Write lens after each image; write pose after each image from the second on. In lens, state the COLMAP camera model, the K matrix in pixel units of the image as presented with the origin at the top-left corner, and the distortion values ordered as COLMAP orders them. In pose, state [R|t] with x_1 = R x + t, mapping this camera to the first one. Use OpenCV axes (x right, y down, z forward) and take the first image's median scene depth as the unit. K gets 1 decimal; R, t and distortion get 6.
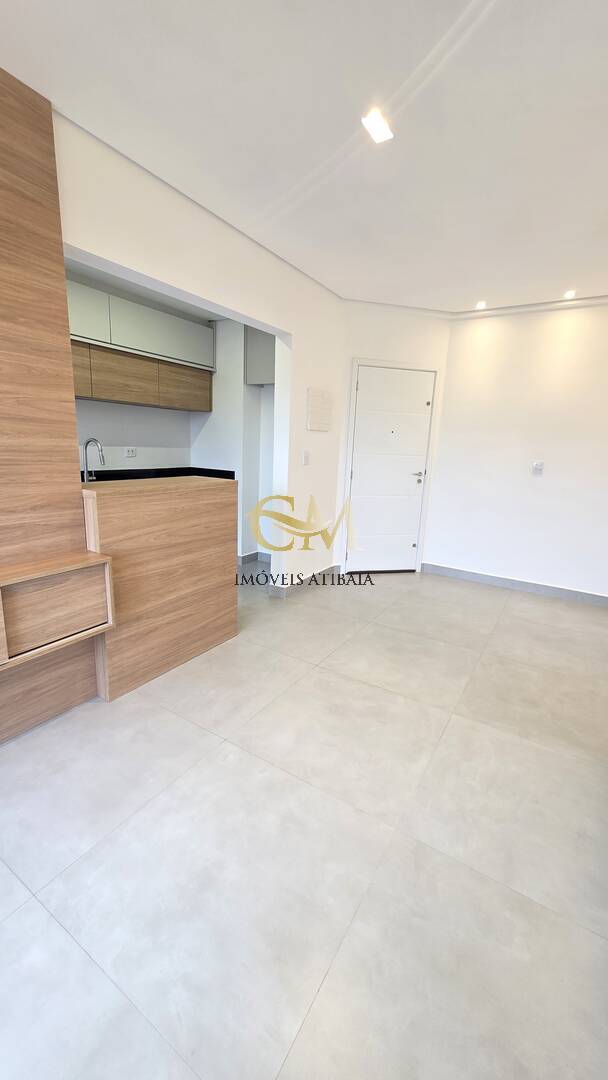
lens RADIAL K [[430.0, 0, 309.8], [0, 430.0, 537.3], [0, 0, 1]] dist [0.013041, -0.000084]
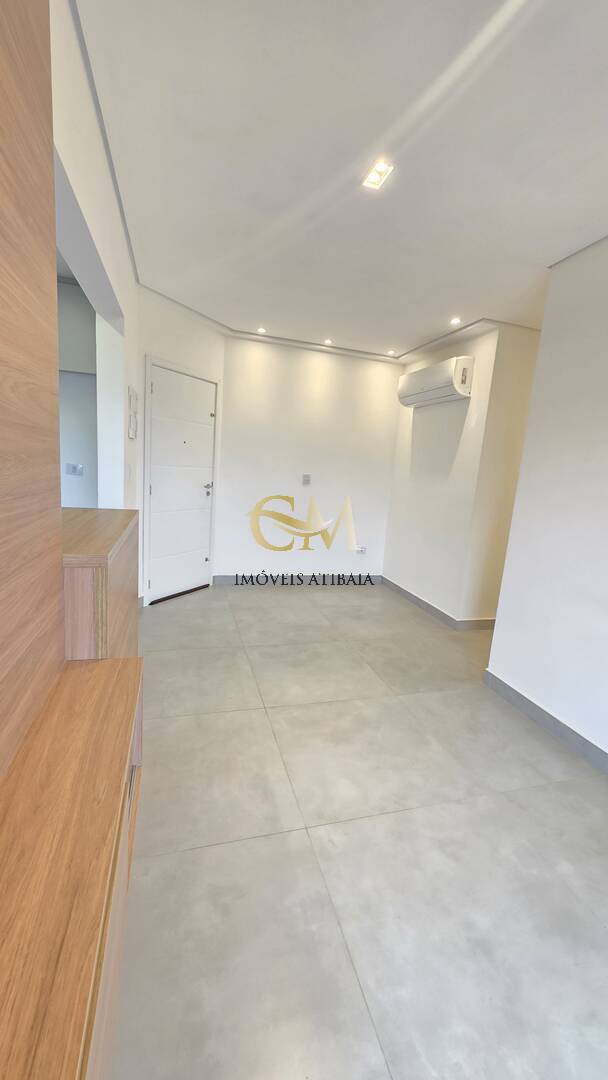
lens RADIAL K [[430.4, 0, 306.8], [0, 430.4, 539.0], [0, 0, 1]] dist [0.001359, 0.000508]
pose [[0.664161, -0.119640, 0.737955, -0.434412], [0.117049, 0.991579, 0.055414, -0.074039], [-0.738370, 0.049573, 0.672571, 0.245116]]
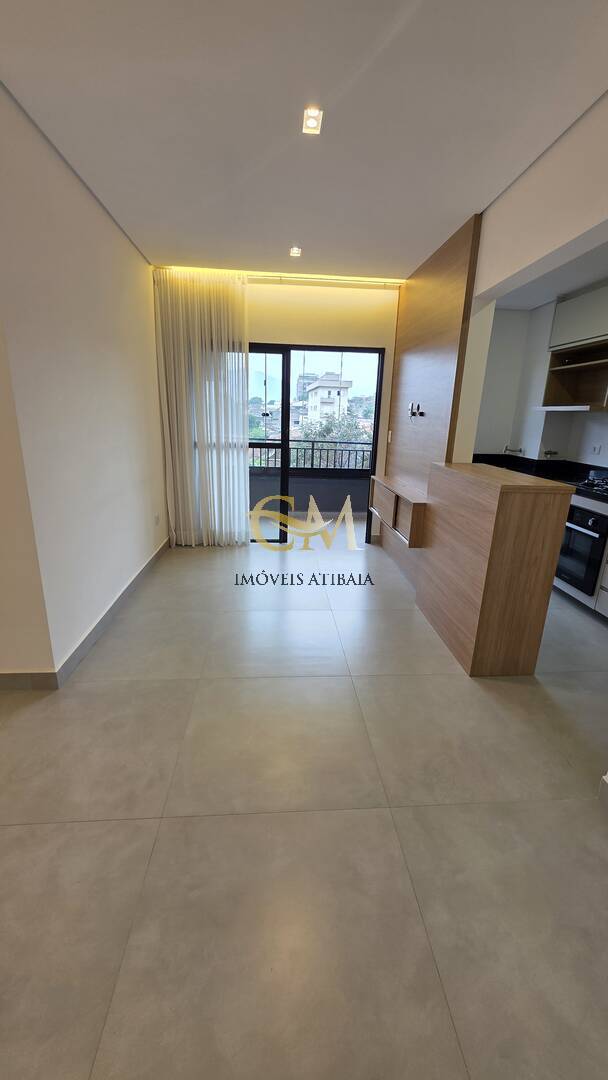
lens RADIAL K [[427.0, 0, 306.2], [0, 427.0, 536.2], [0, 0, 1]] dist [0.000900, -0.000154]
pose [[-0.804952, 0.099033, -0.585017, 0.457600], [-0.191311, 0.889995, 0.413895, -0.244940], [0.561651, 0.445086, -0.697457, 1.134217]]
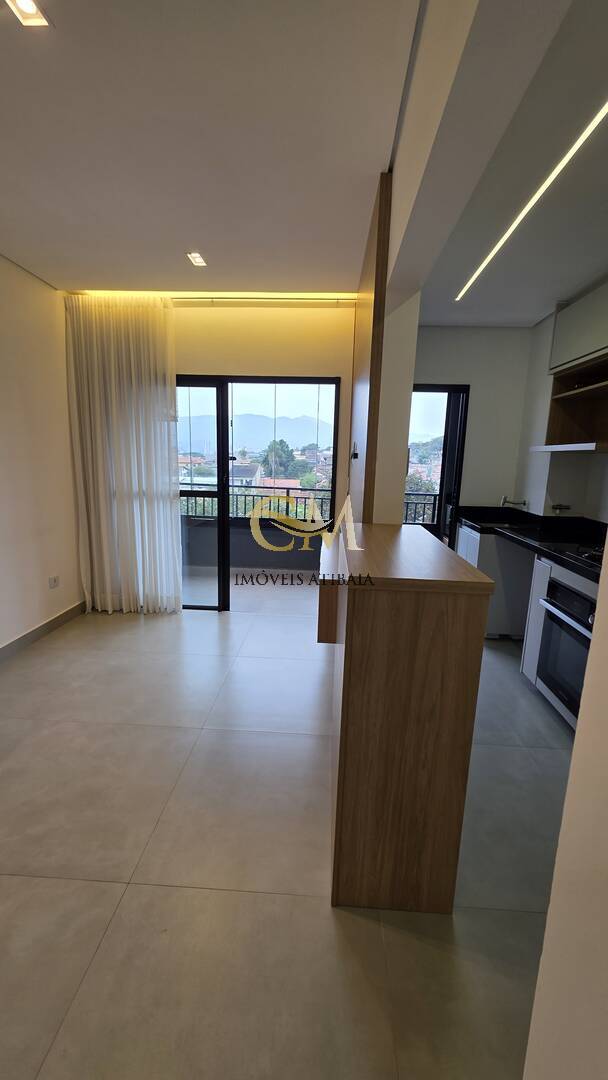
lens RADIAL K [[430.4, 0, 306.8], [0, 430.4, 539.0], [0, 0, 1]] dist [0.001359, 0.000508]
pose [[-0.873224, 0.024944, -0.486681, 0.056589], [-0.168266, 0.921833, 0.349157, -0.251005], [0.457348, 0.386784, -0.800769, 1.077046]]
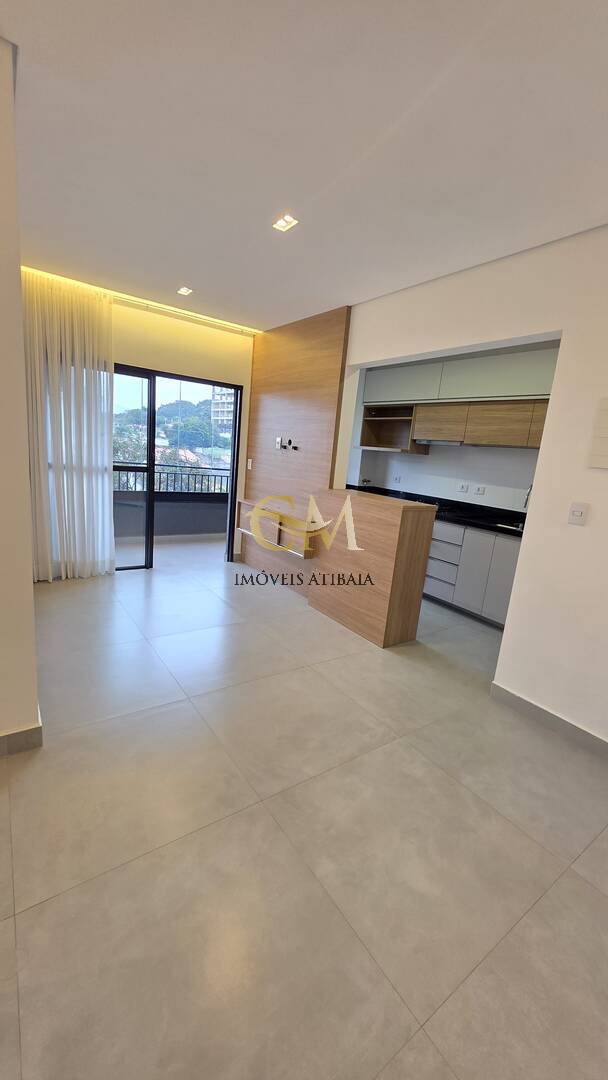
lens RADIAL K [[430.4, 0, 306.8], [0, 430.4, 539.0], [0, 0, 1]] dist [0.001359, 0.000508]
pose [[-0.379456, 0.108703, -0.918802, 0.765808], [-0.306116, 0.922393, 0.235551, -0.194903], [0.873101, 0.370642, -0.316732, 0.962001]]
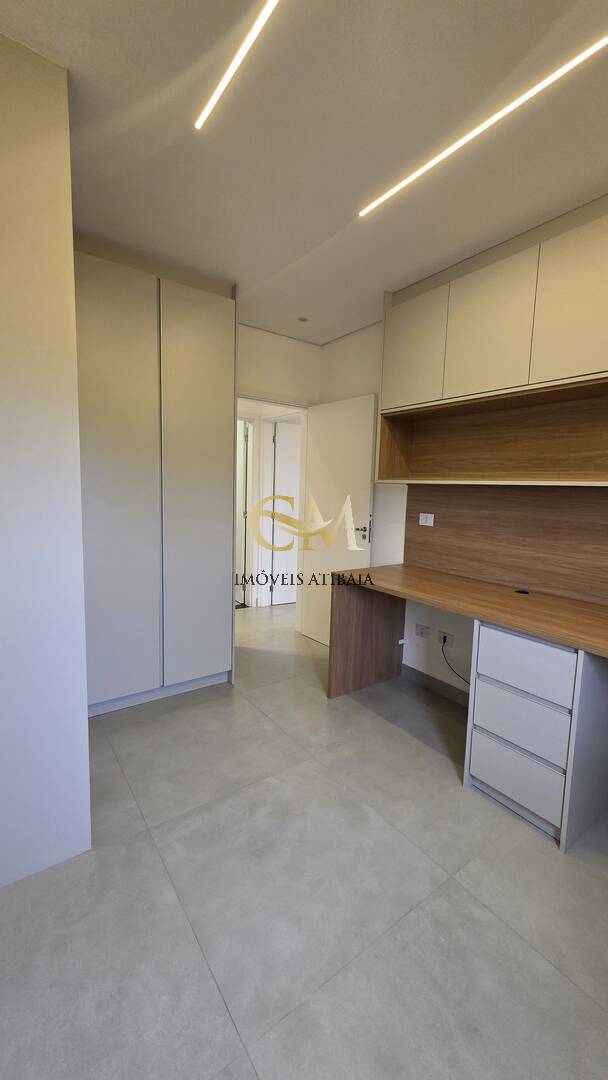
lens RADIAL K [[434.3, 0, 305.7], [0, 434.3, 506.0], [0, 0, 1]] dist [0.001190, 0.000237]
pose [[0.377079, -0.069871, 0.923542, -0.232786], [0.188918, 0.981989, -0.002842, -0.138472], [-0.906709, 0.175545, 0.383487, 0.563191]]
